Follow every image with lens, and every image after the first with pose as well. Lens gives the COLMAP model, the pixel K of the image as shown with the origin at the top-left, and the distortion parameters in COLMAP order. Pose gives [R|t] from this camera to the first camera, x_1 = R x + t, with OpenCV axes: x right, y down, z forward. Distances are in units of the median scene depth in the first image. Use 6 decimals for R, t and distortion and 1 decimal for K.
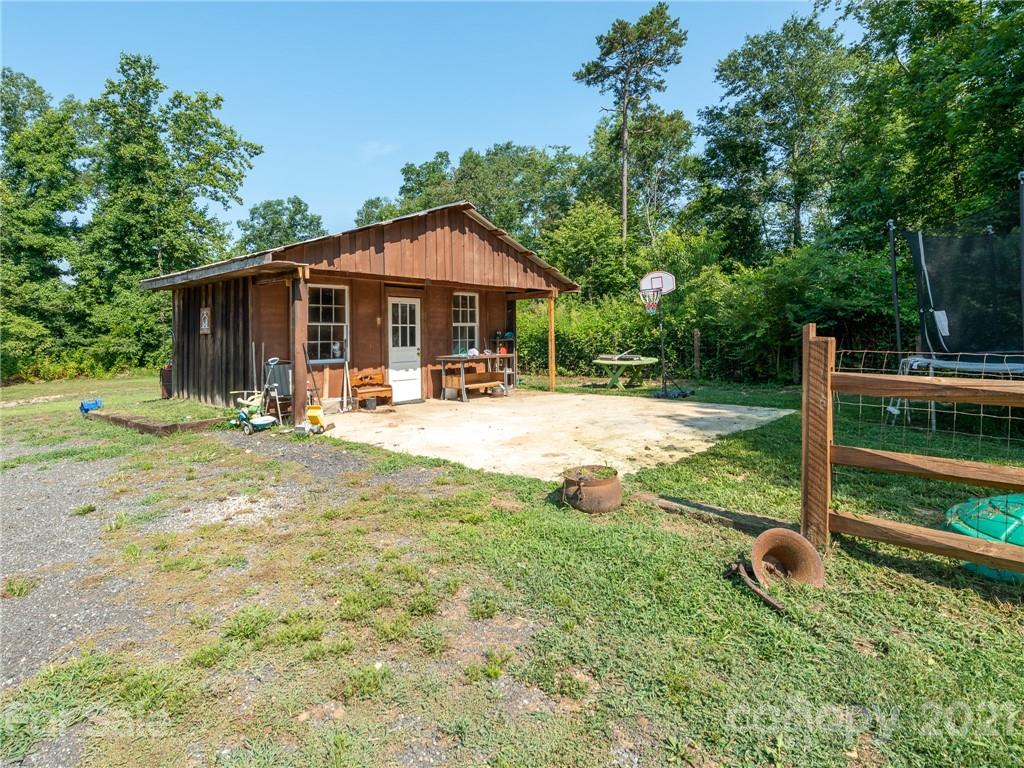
lens RADIAL K [[568.1, 0, 546.1], [0, 568.1, 363.5], [0, 0, 1]] dist [0.002330, -0.002100]
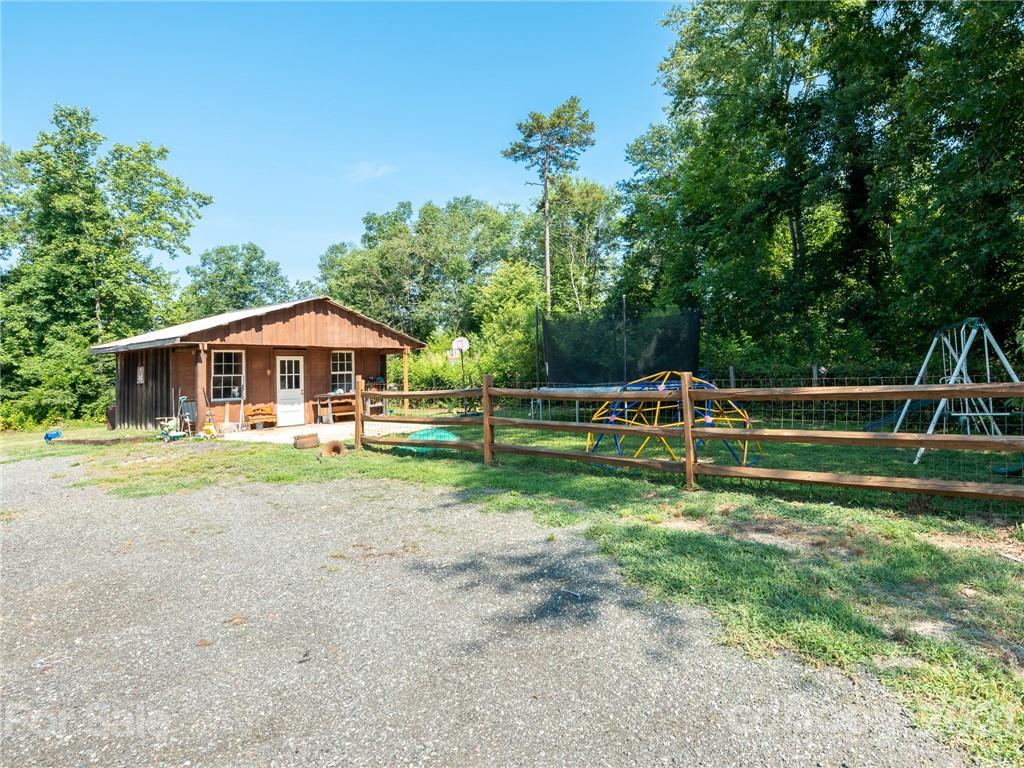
lens RADIAL K [[590.6, 0, 647.0], [0, 590.6, 382.7], [0, 0, 1]] dist [-0.001036, -0.002349]
pose [[0.987255, -0.025326, 0.157116, 0.112571], [0.030974, 0.998955, -0.033603, 0.009188], [-0.156100, 0.038041, 0.987008, -0.176337]]
